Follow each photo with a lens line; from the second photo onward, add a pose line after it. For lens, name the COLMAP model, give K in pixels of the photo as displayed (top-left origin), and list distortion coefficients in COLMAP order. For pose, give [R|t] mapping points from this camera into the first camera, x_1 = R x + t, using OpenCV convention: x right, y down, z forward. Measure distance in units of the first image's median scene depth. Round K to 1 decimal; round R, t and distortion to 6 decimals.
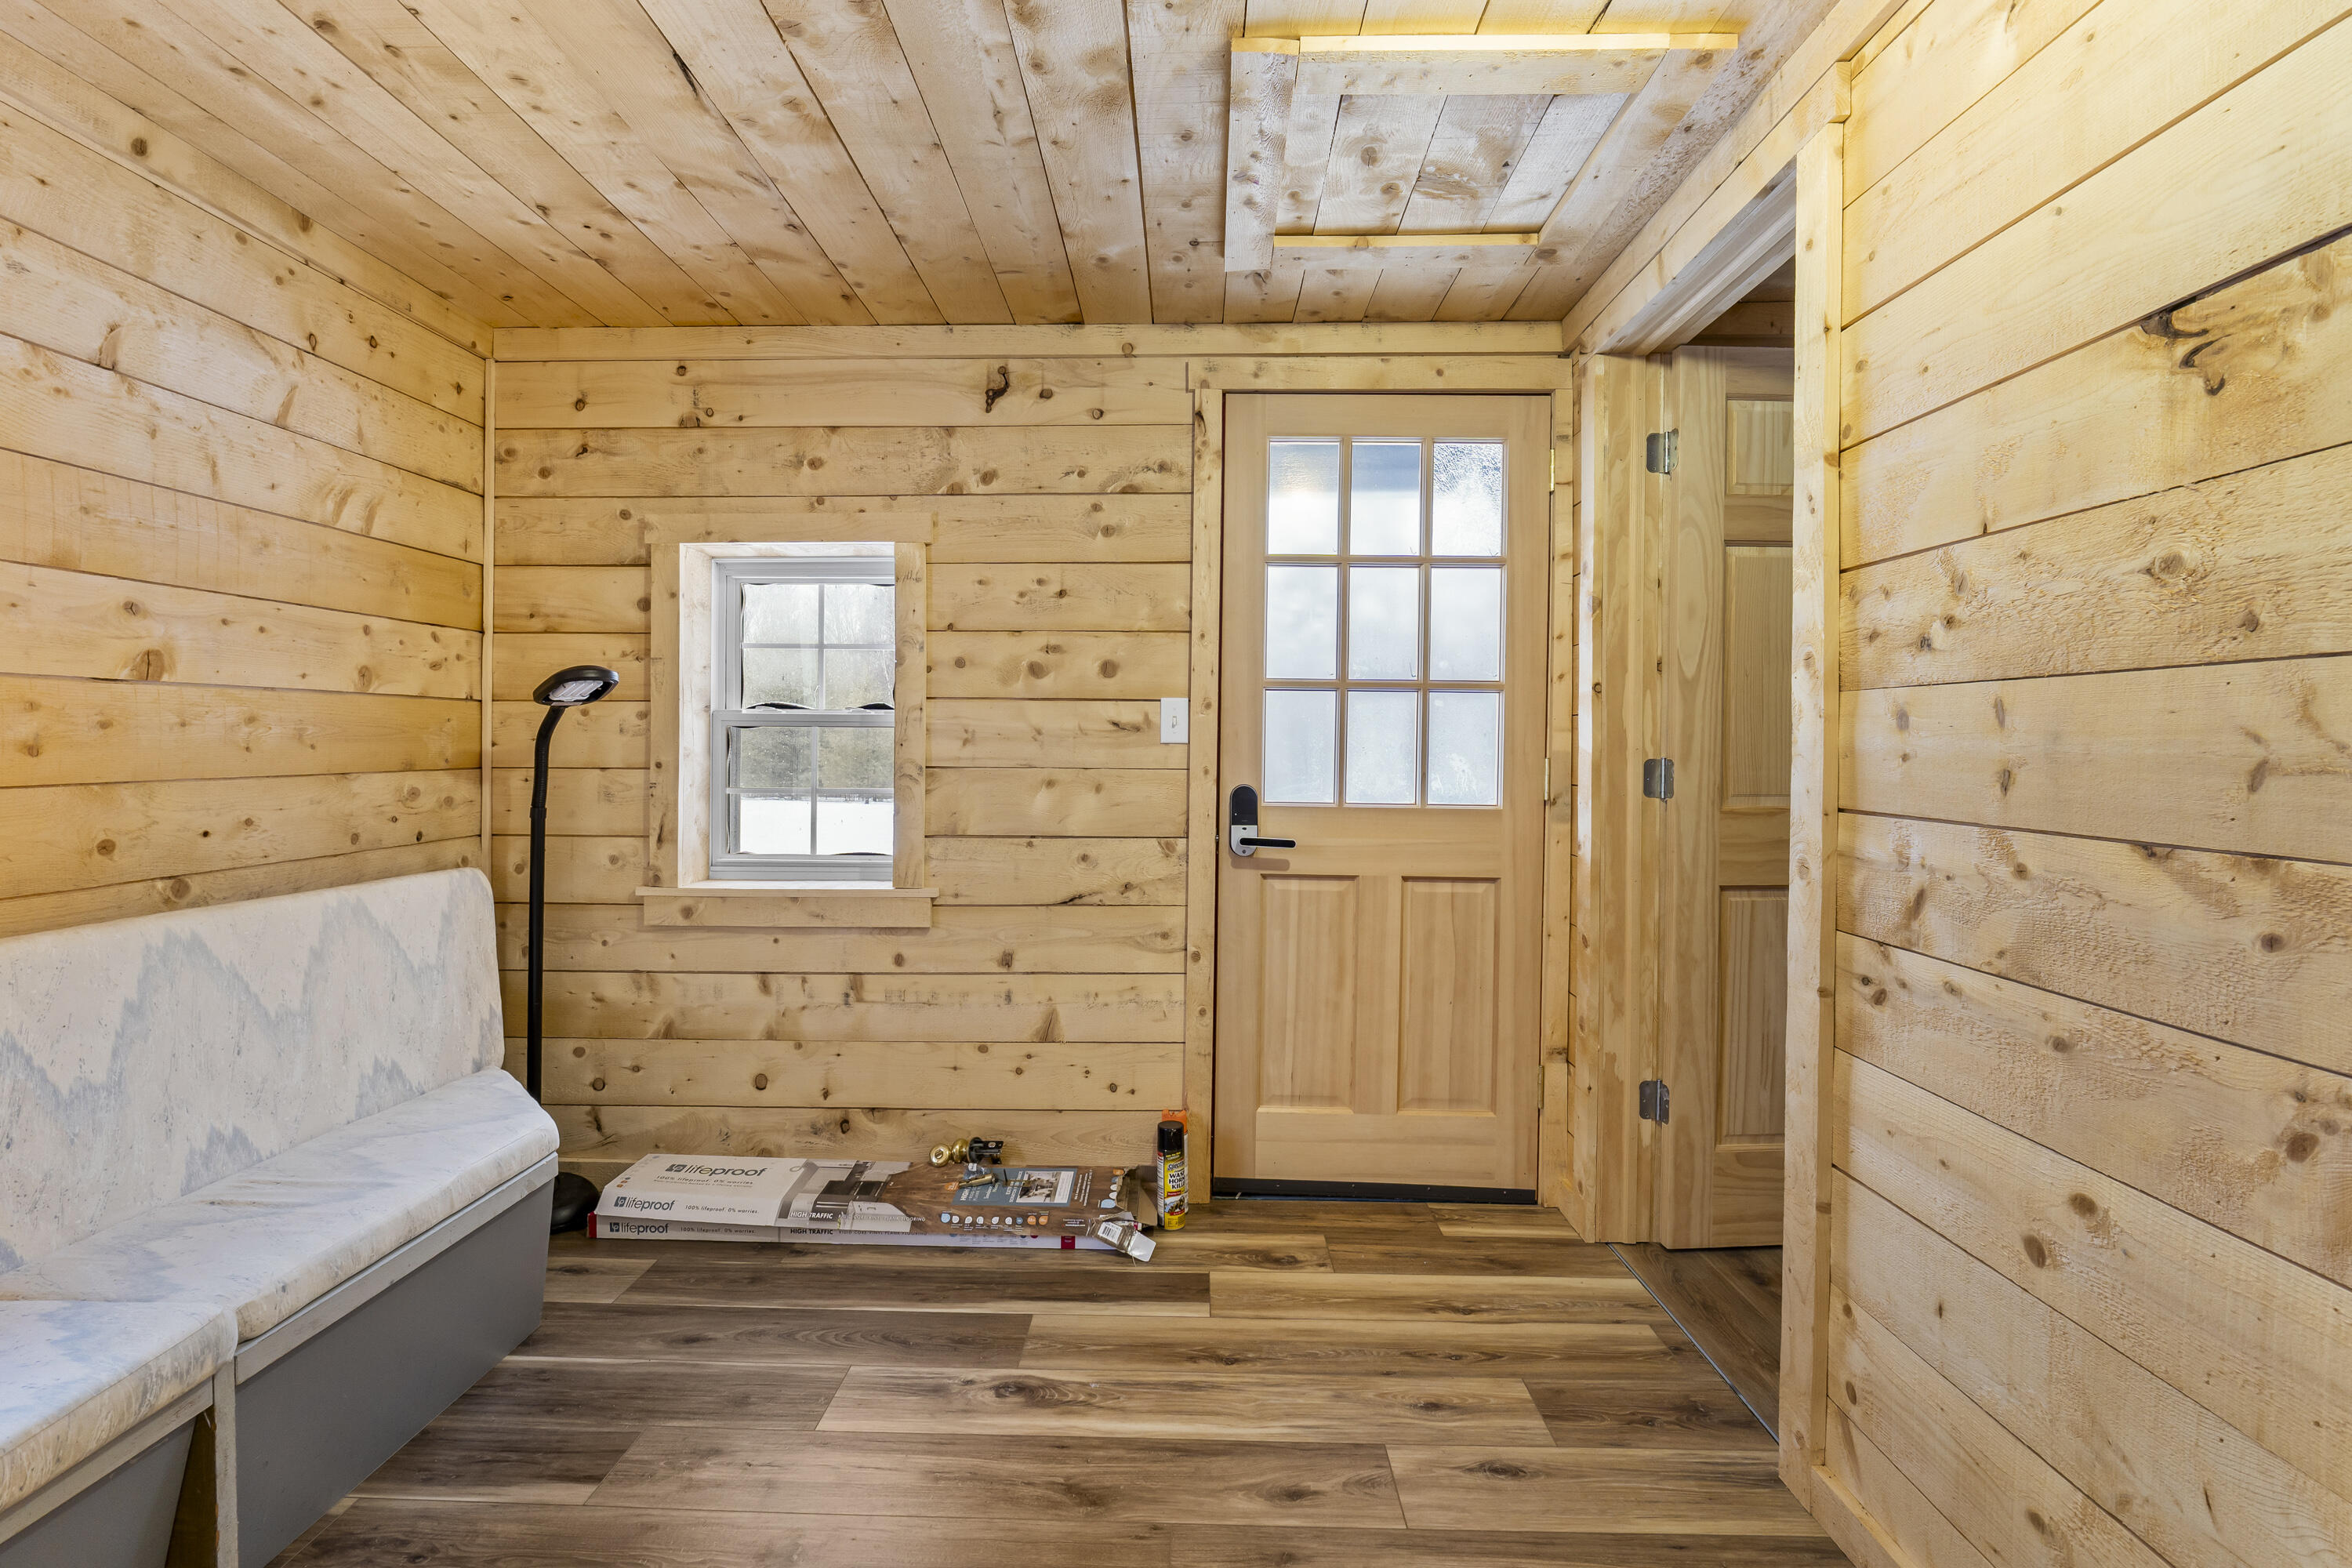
lens RADIAL K [[992.7, 0, 1174.0], [0, 992.7, 769.8], [0, 0, 1]] dist [-0.002556, -0.001337]
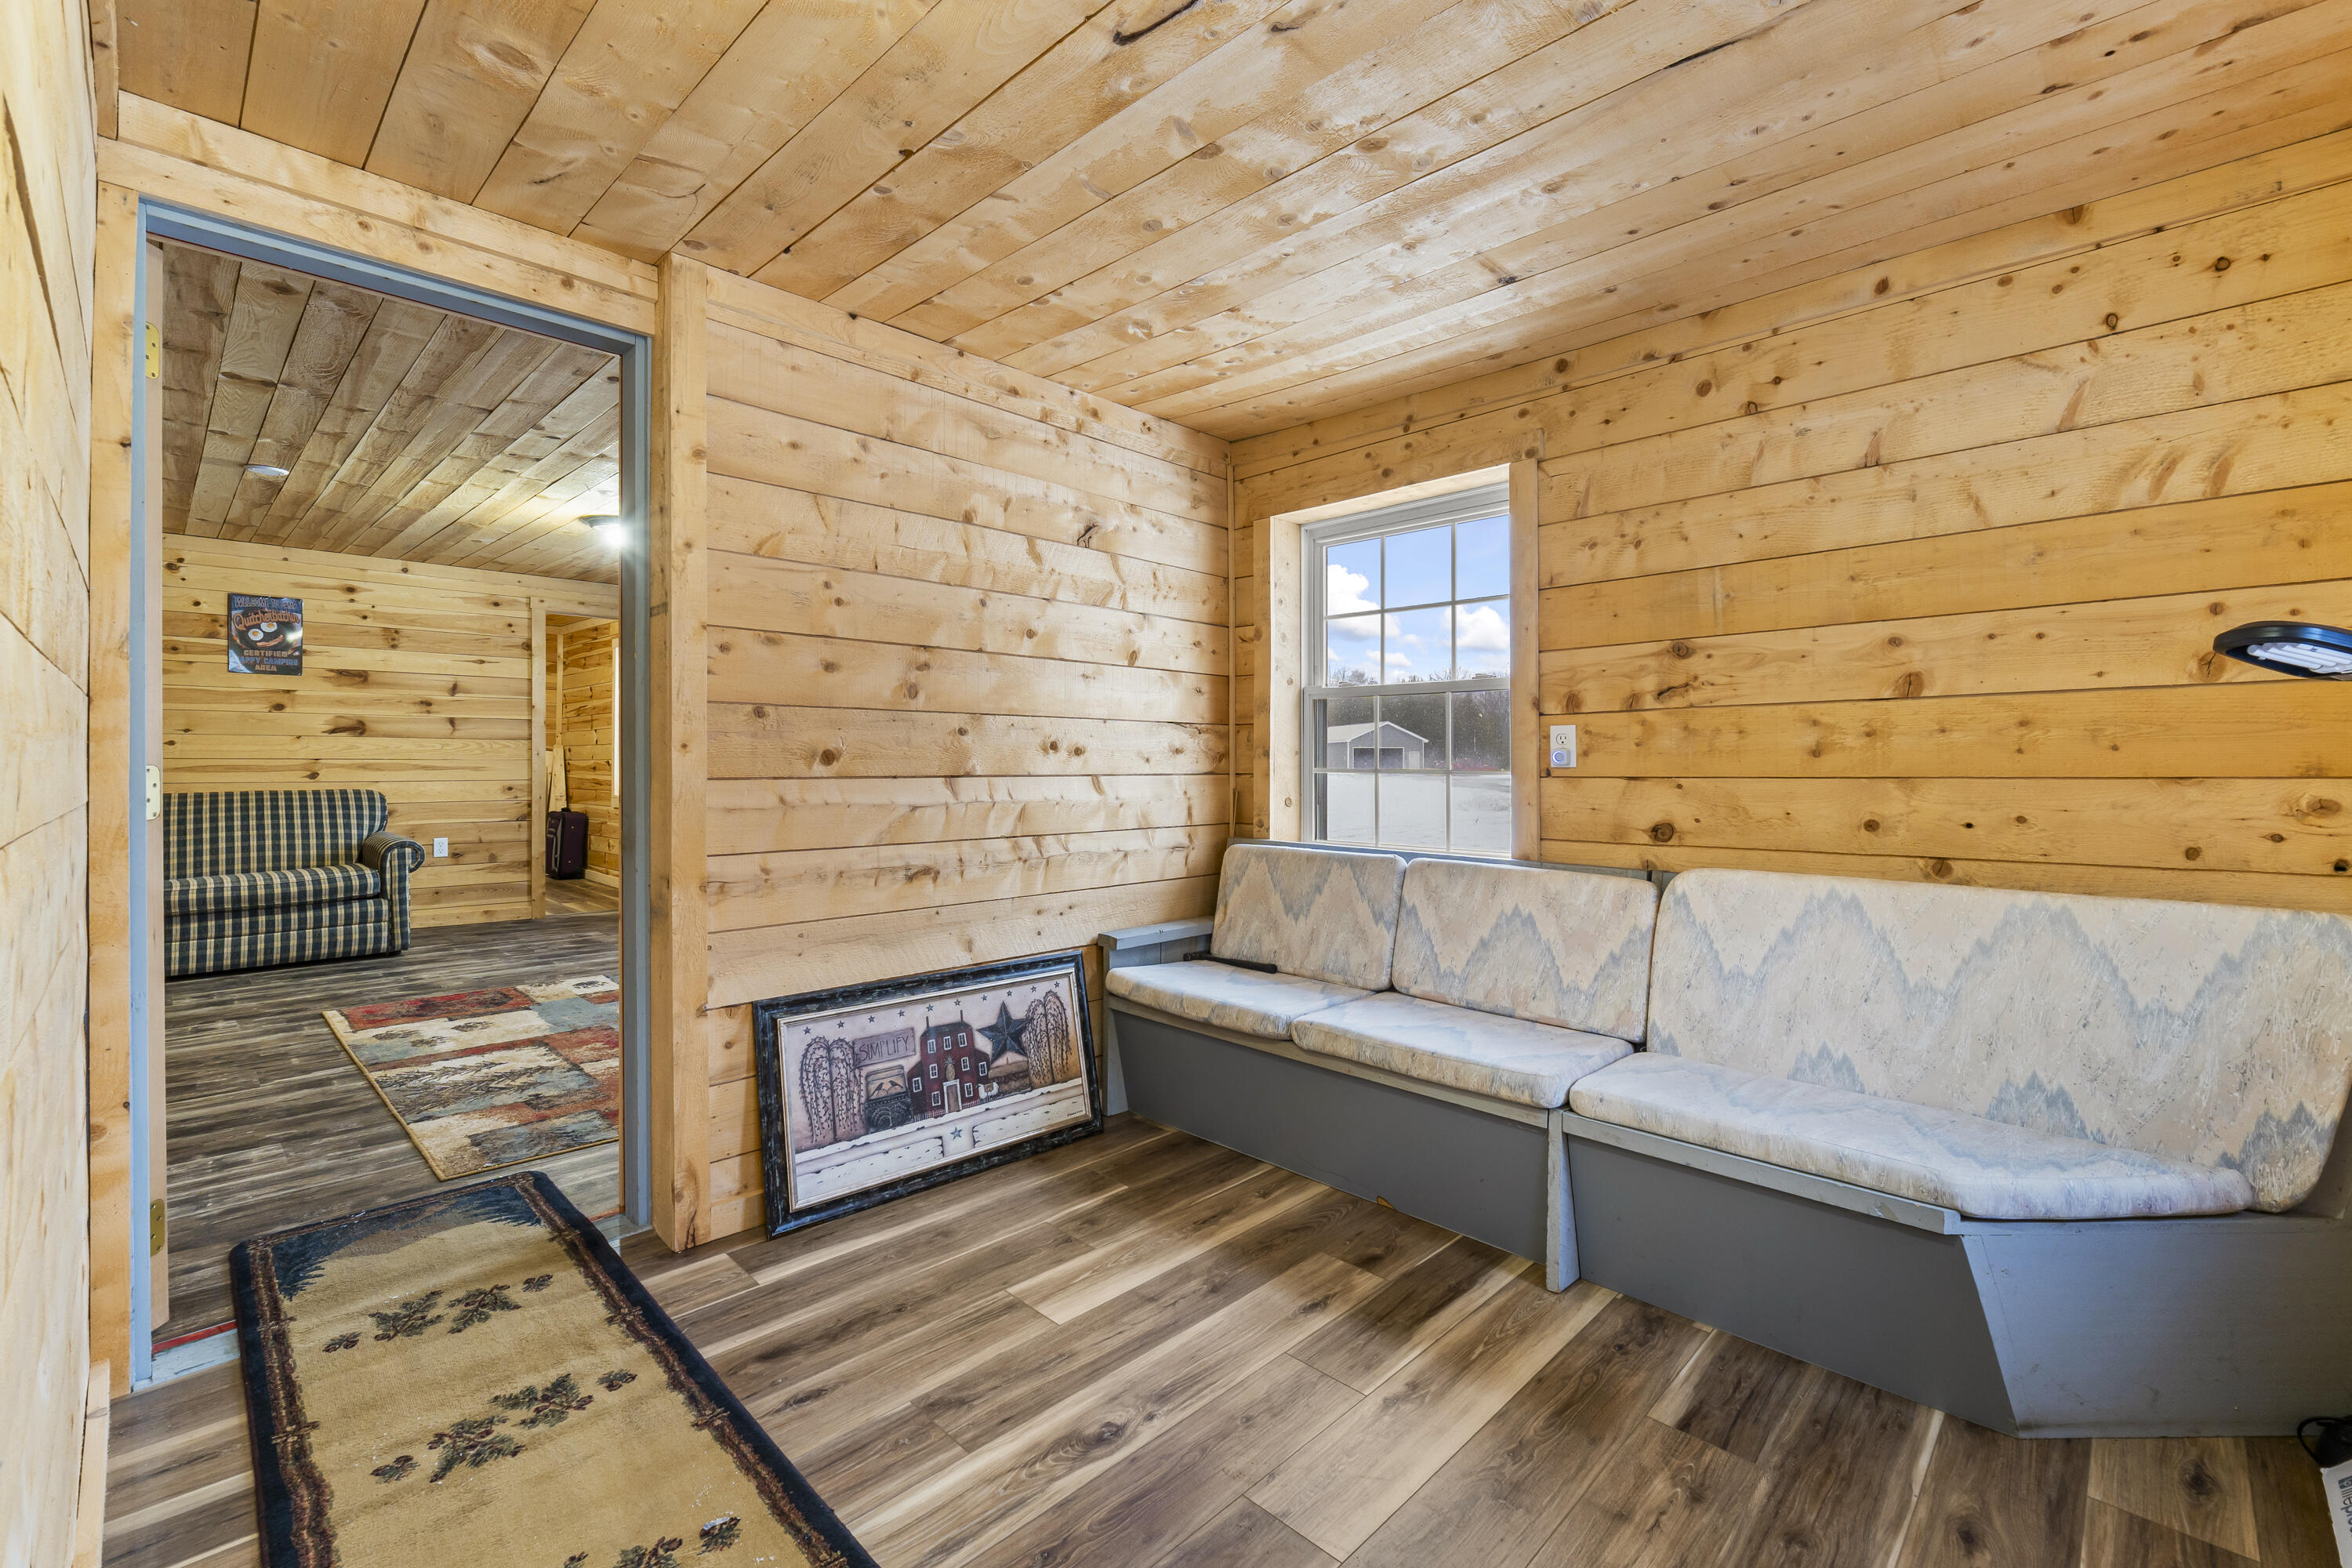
lens RADIAL K [[992.7, 0, 1173.8], [0, 992.7, 771.4], [0, 0, 1]] dist [-0.002556, -0.001337]
pose [[-0.681638, -0.001464, -0.731688, 0.497357], [-0.020228, 0.999653, 0.016844, 0.001741], [0.731410, 0.026282, -0.681432, 1.135651]]
